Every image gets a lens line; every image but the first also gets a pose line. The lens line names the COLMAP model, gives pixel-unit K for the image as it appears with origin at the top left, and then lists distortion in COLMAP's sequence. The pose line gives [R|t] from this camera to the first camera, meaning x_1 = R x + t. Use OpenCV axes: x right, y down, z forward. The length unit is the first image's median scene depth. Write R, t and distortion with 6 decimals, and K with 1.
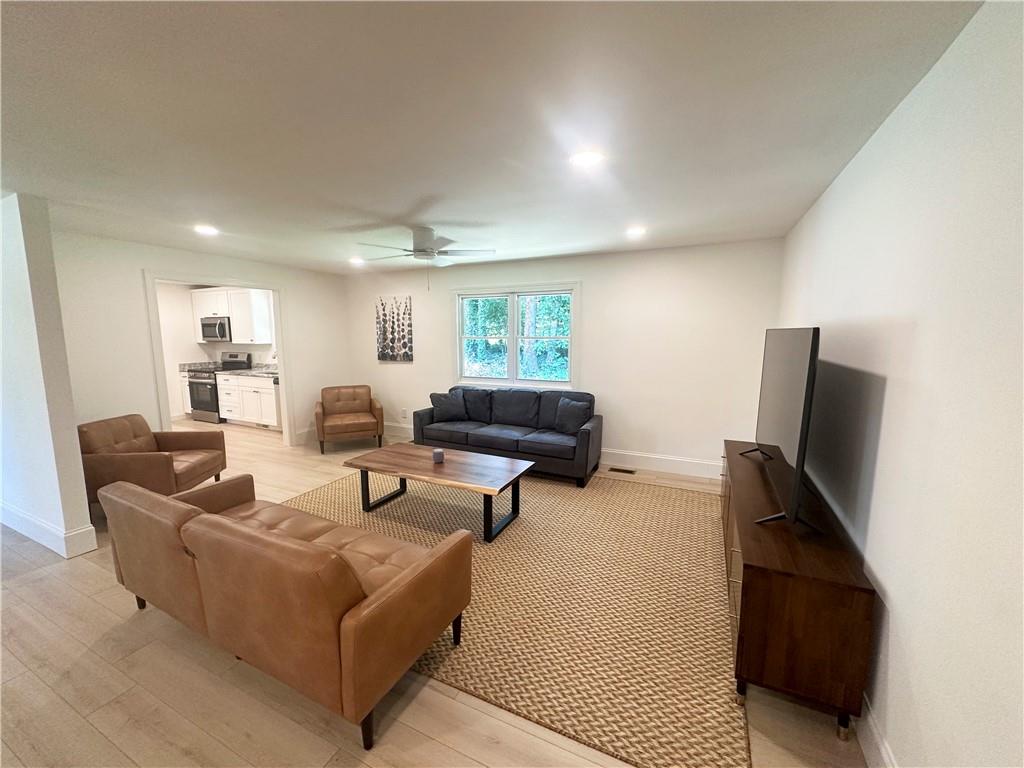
lens RADIAL K [[408.3, 0, 509.8], [0, 408.3, 384.9], [0, 0, 1]] dist [-0.001266, 0.000522]
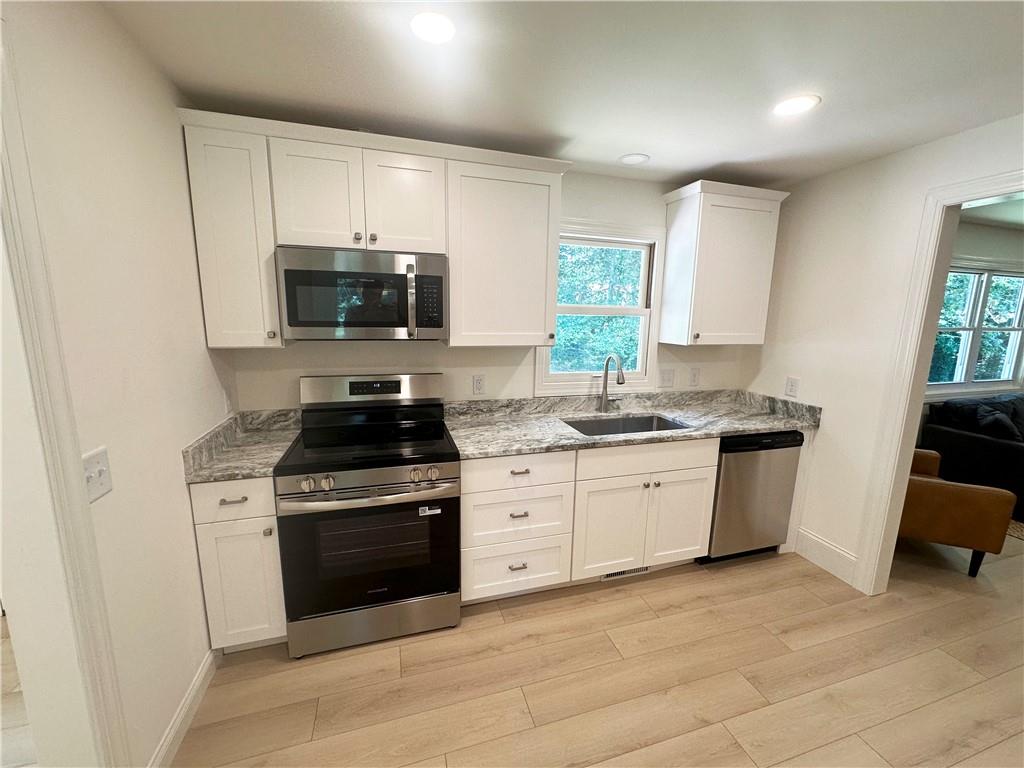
lens RADIAL K [[408.3, 0, 512.6], [0, 408.3, 384.1], [0, 0, 1]] dist [-0.001266, 0.000522]
pose [[0.736259, -0.102715, 0.668859, -1.164512], [0.064208, 0.994558, 0.082053, -0.131576], [-0.673646, -0.017466, 0.738847, 1.026786]]
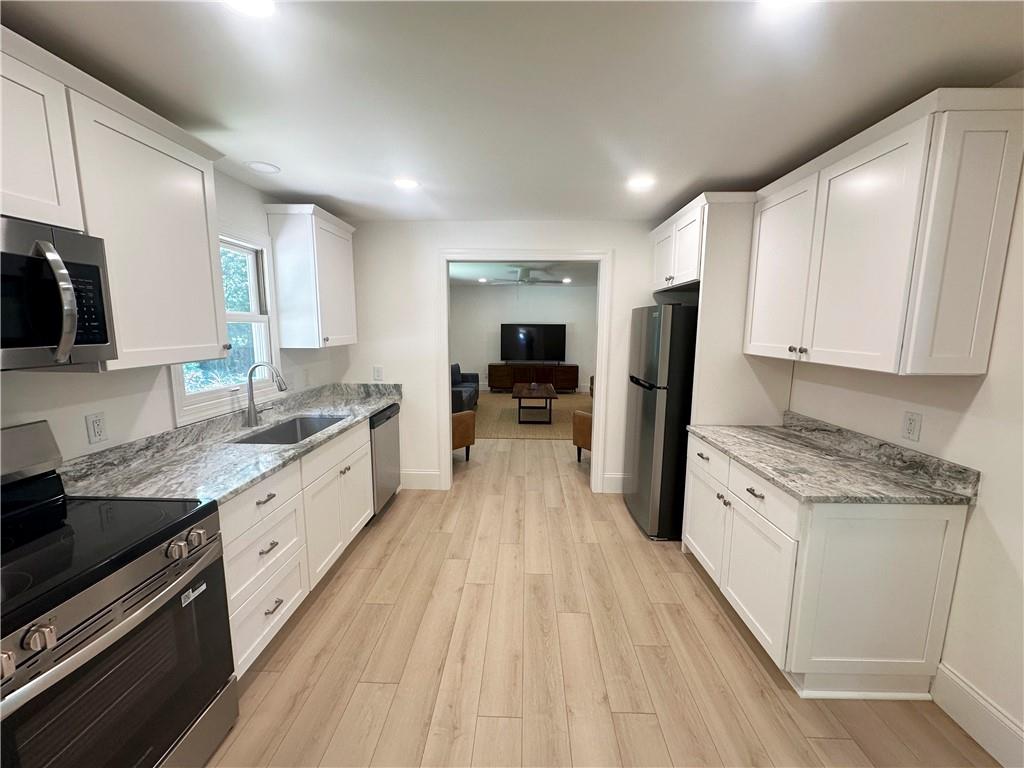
lens RADIAL K [[408.3, 0, 511.4], [0, 408.3, 384.6], [0, 0, 1]] dist [-0.001266, 0.000522]
pose [[-0.399789, -0.134632, 0.906666, -1.290920], [0.105535, 0.975815, 0.191435, -0.154586], [-0.910511, 0.172219, -0.375912, 1.231821]]
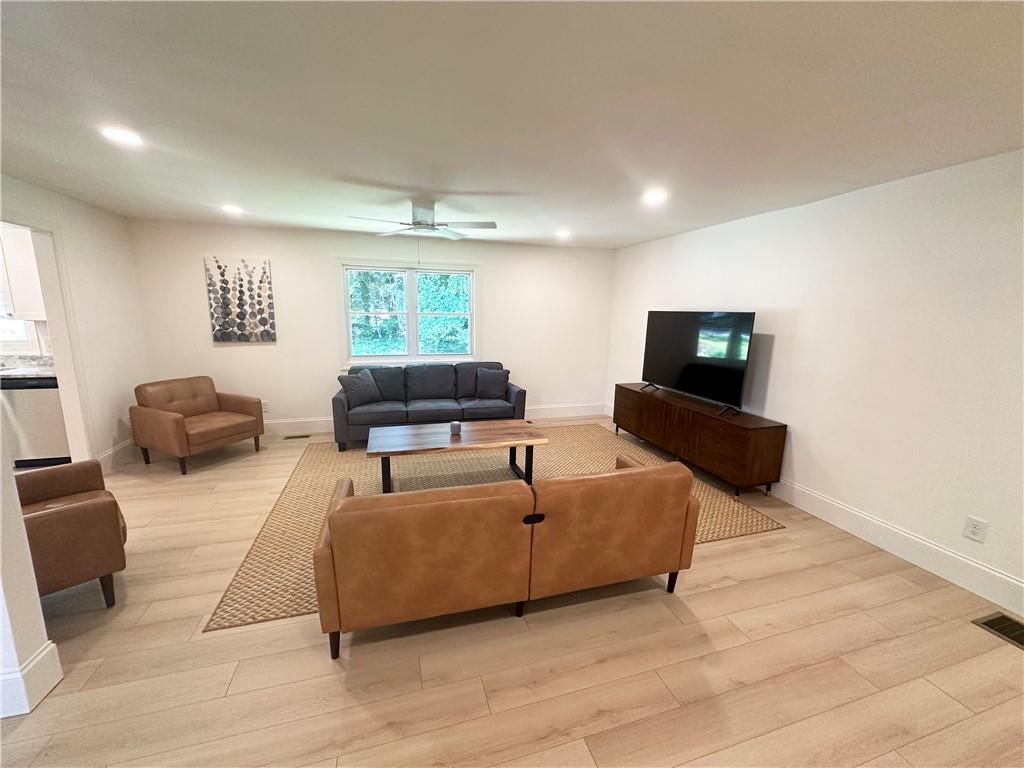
lens RADIAL K [[408.3, 0, 514.0], [0, 408.3, 380.9], [0, 0, 1]] dist [-0.001266, 0.000522]
pose [[0.734418, -0.098600, 0.671497, -0.505485], [0.066584, 0.995085, 0.073291, -0.008649], [-0.675423, -0.009116, 0.737374, 0.086553]]
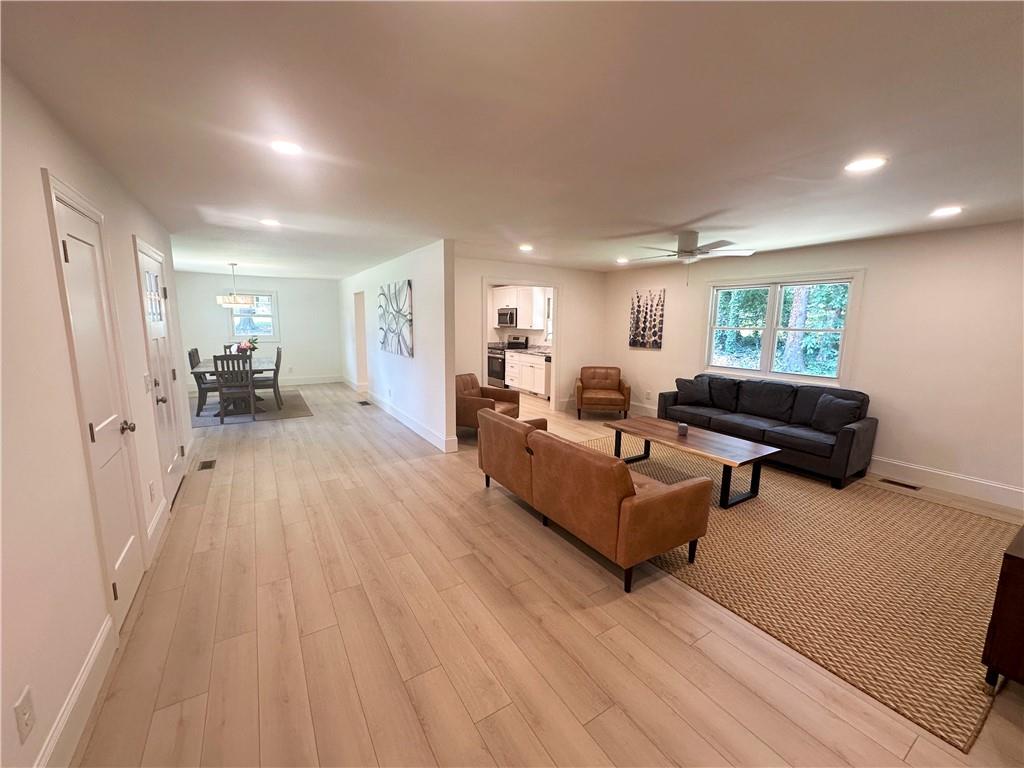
lens RADIAL K [[408.3, 0, 513.1], [0, 408.3, 384.4], [0, 0, 1]] dist [-0.001266, 0.000522]
pose [[0.849278, 0.094232, -0.519468, 0.004562], [-0.081242, 0.995549, 0.047771, 0.020414], [0.521658, 0.001632, 0.853153, -0.163589]]
